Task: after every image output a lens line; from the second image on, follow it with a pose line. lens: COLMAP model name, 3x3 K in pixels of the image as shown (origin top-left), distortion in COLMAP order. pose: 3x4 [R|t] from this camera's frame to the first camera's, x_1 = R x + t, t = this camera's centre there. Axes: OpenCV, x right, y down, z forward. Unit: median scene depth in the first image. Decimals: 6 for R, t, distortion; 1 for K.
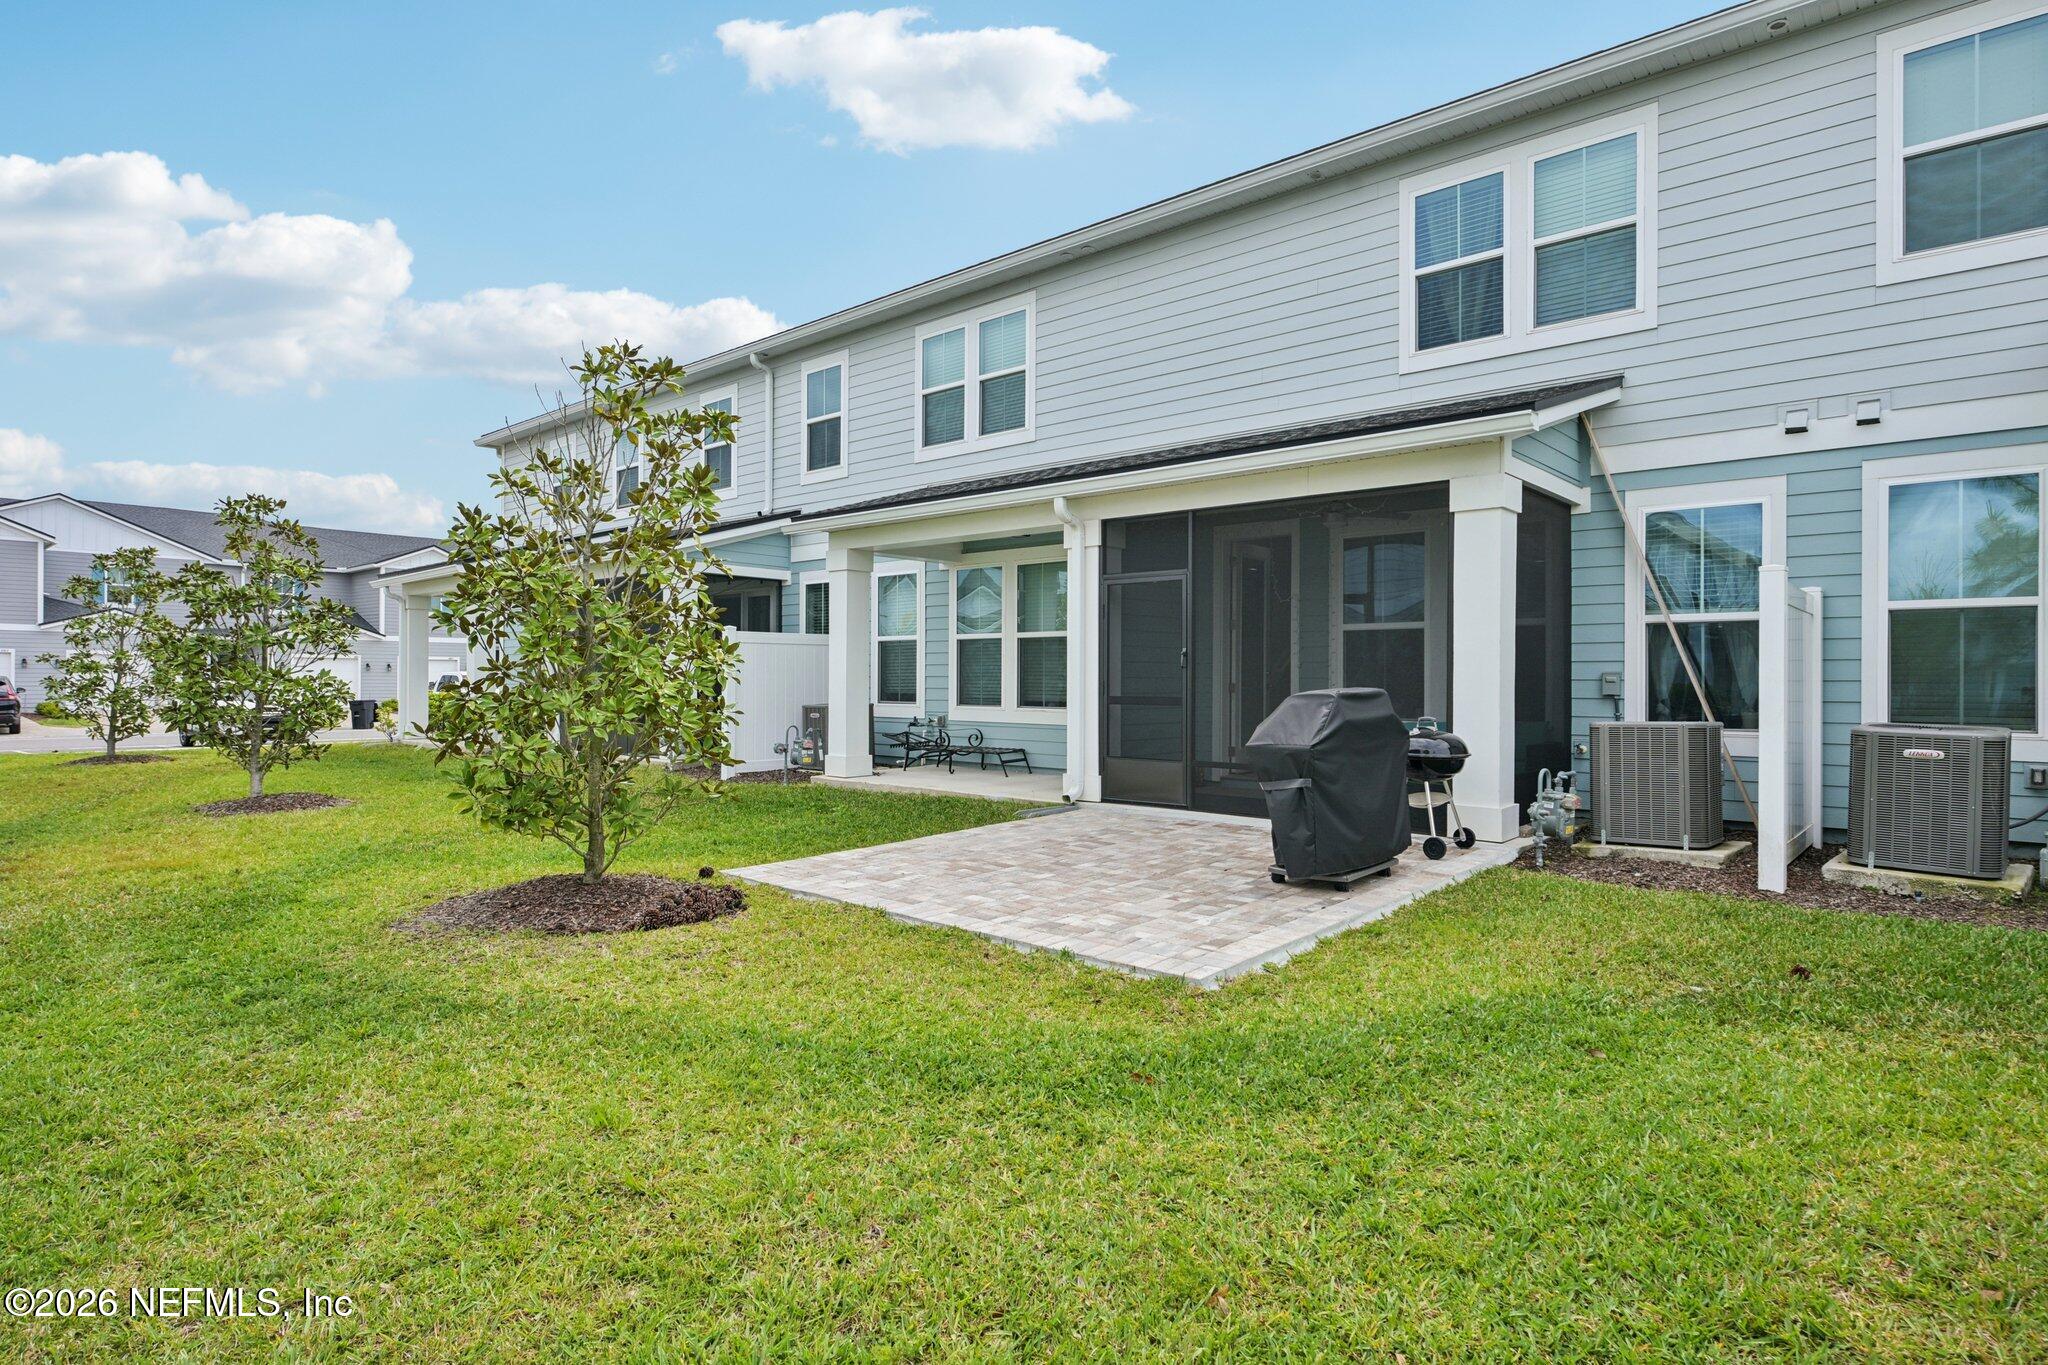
lens RADIAL K [[1239.0, 0, 1048.9], [0, 1239.0, 647.3], [0, 0, 1]] dist [0.006363, 0.000527]
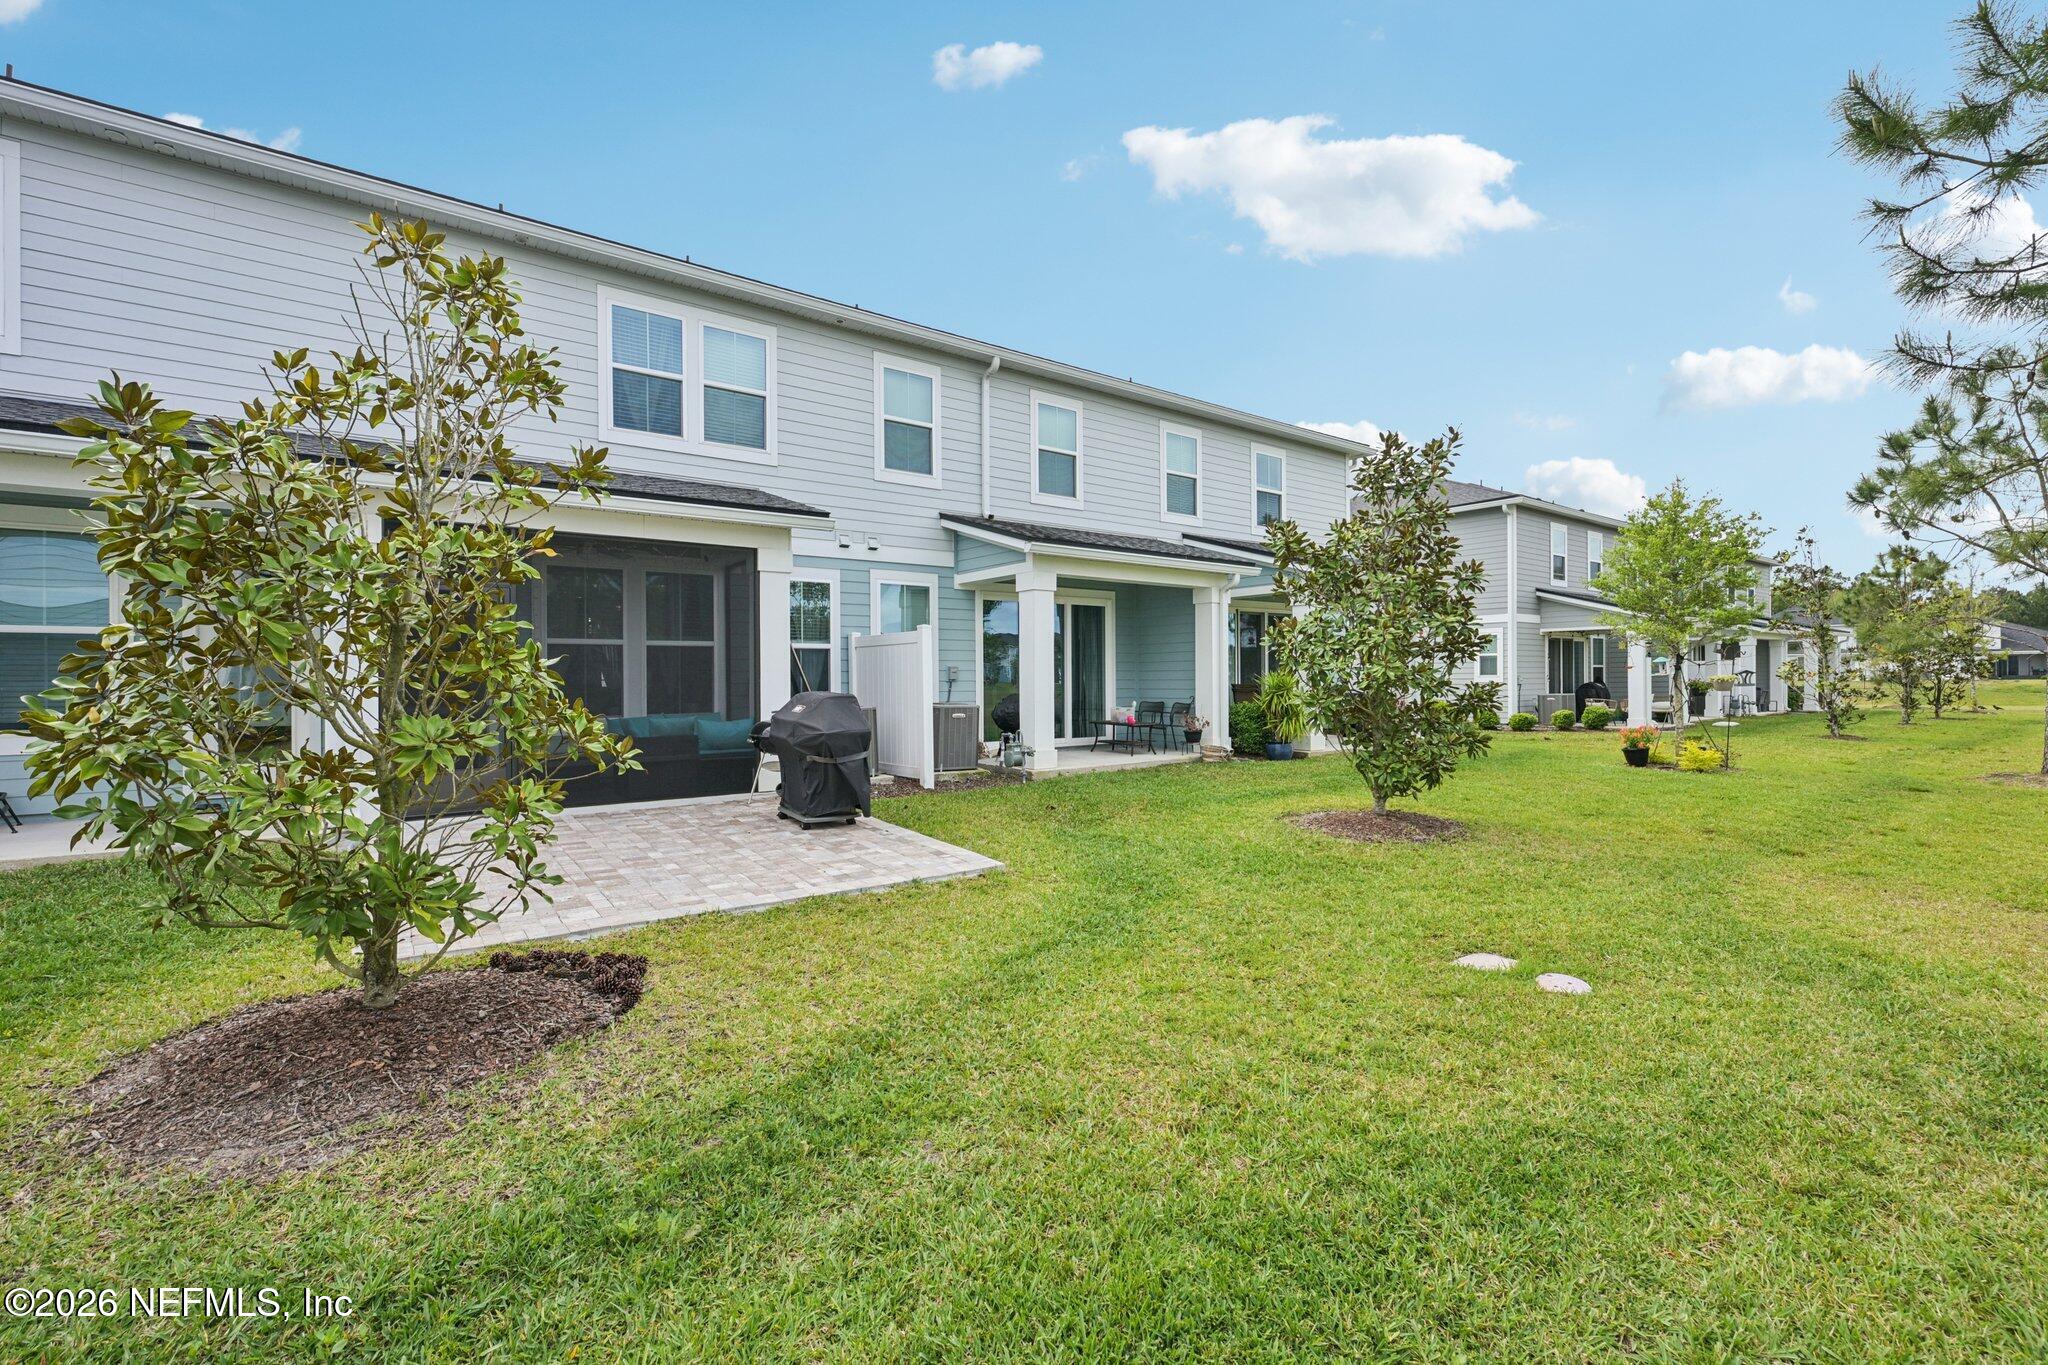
lens RADIAL K [[840.4, 0, 1023.3], [0, 840.4, 680.8], [0, 0, 1]] dist [-0.005561, 0.000960]
pose [[0.167676, -0.002472, 0.985839, -0.536972], [-0.007951, 0.999961, 0.003859, 0.015565], [-0.985810, -0.008485, 0.167650, 0.496766]]
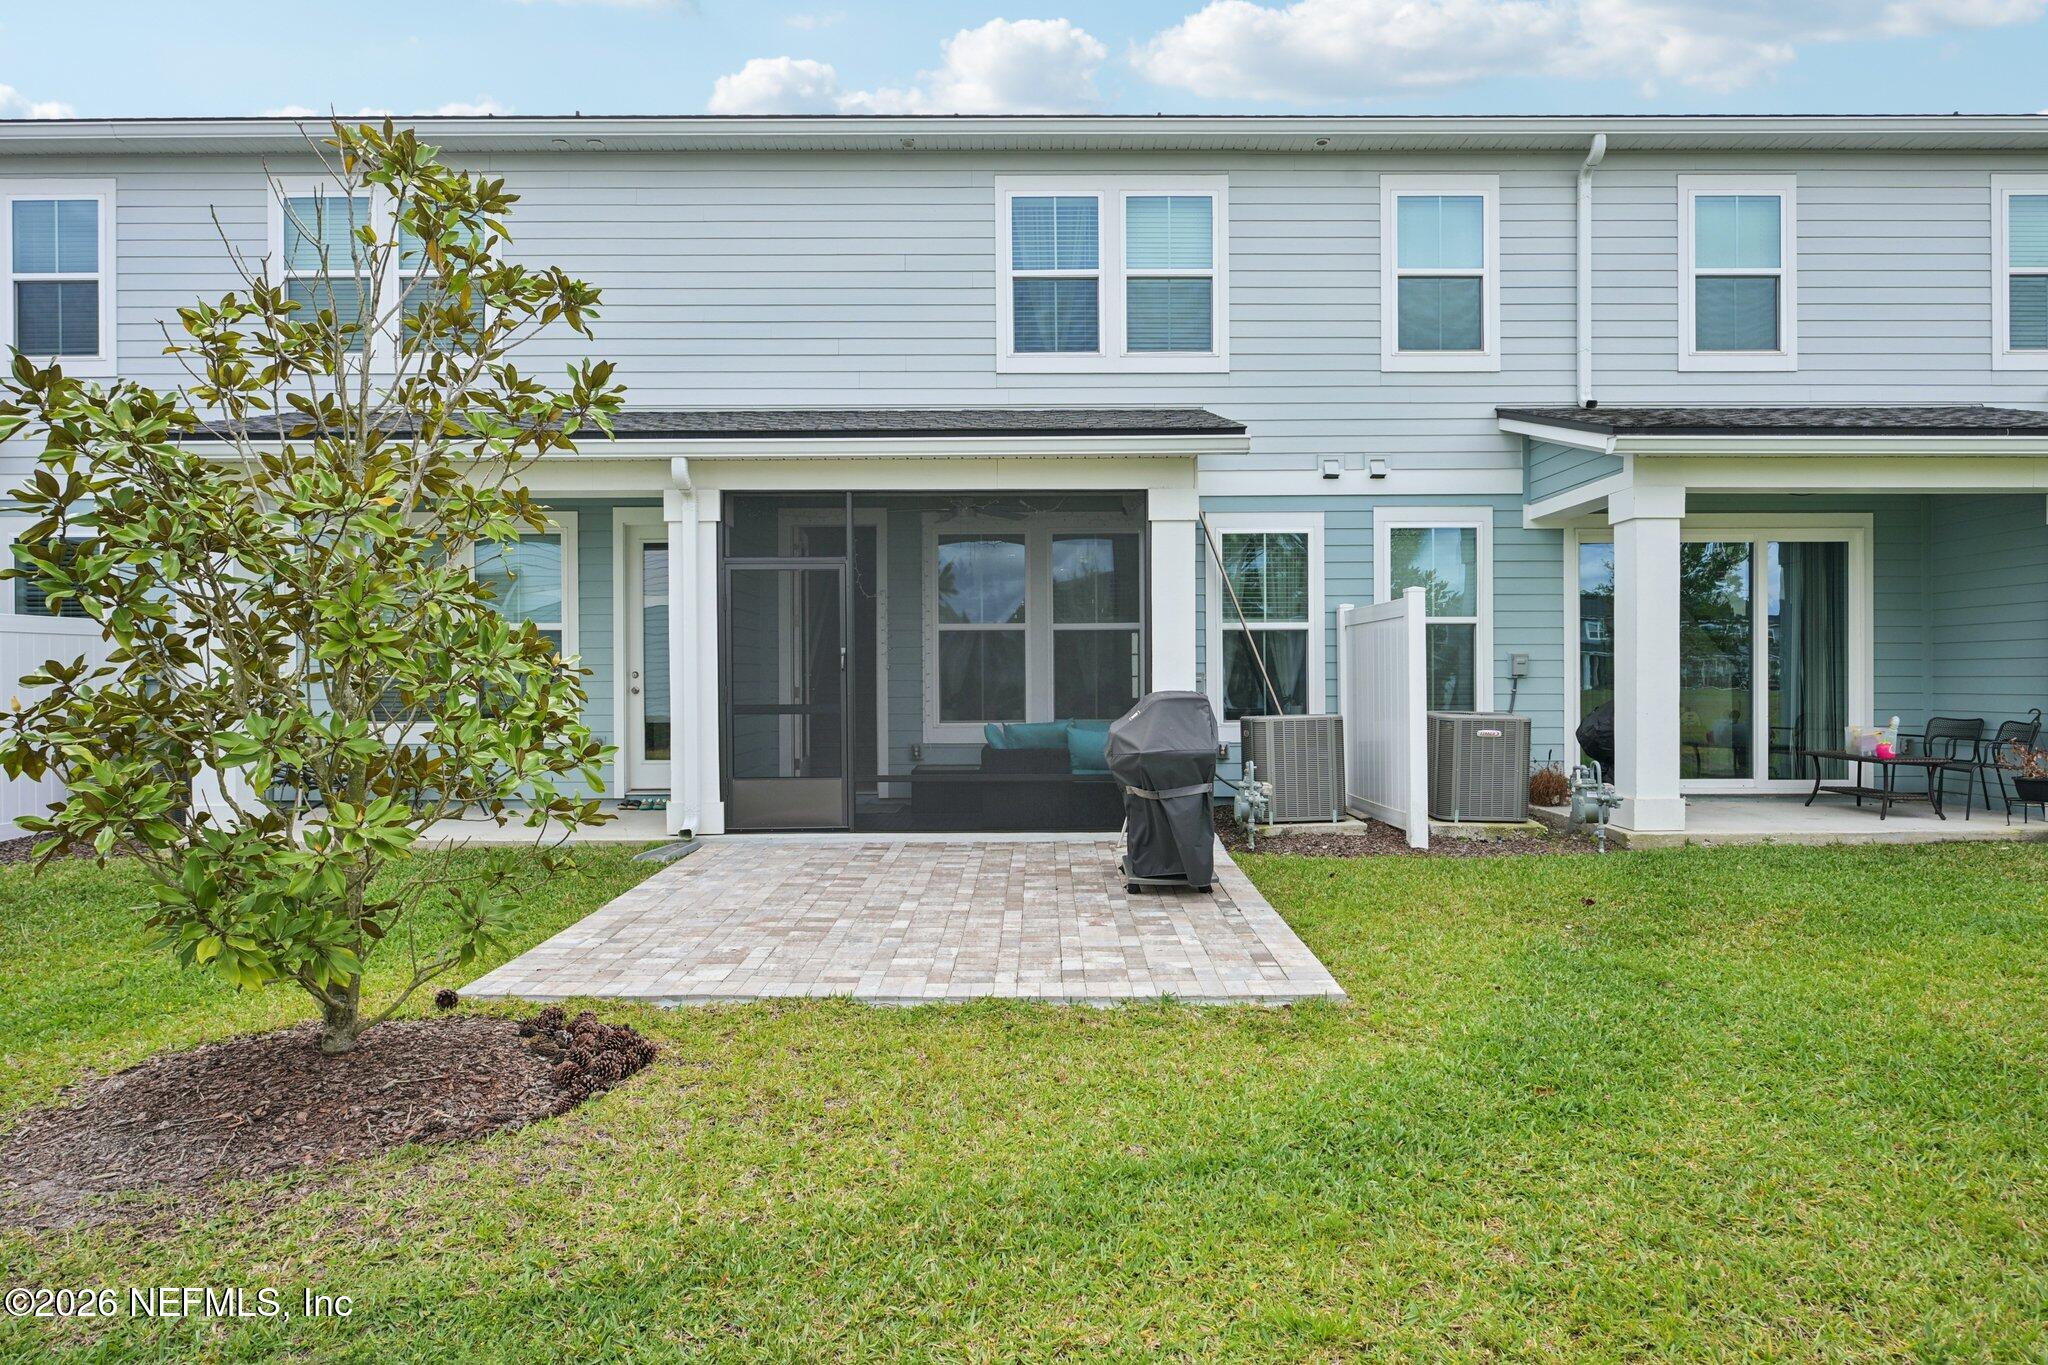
lens RADIAL K [[1145.3, 0, 1015.1], [0, 1145.3, 674.8], [0, 0, 1]] dist [0.007040, -0.003695]
pose [[0.711397, -0.002528, 0.702785, -0.397041], [-0.009135, 0.999876, 0.012844, 0.010336], [-0.702731, -0.015557, 0.711286, 0.379737]]
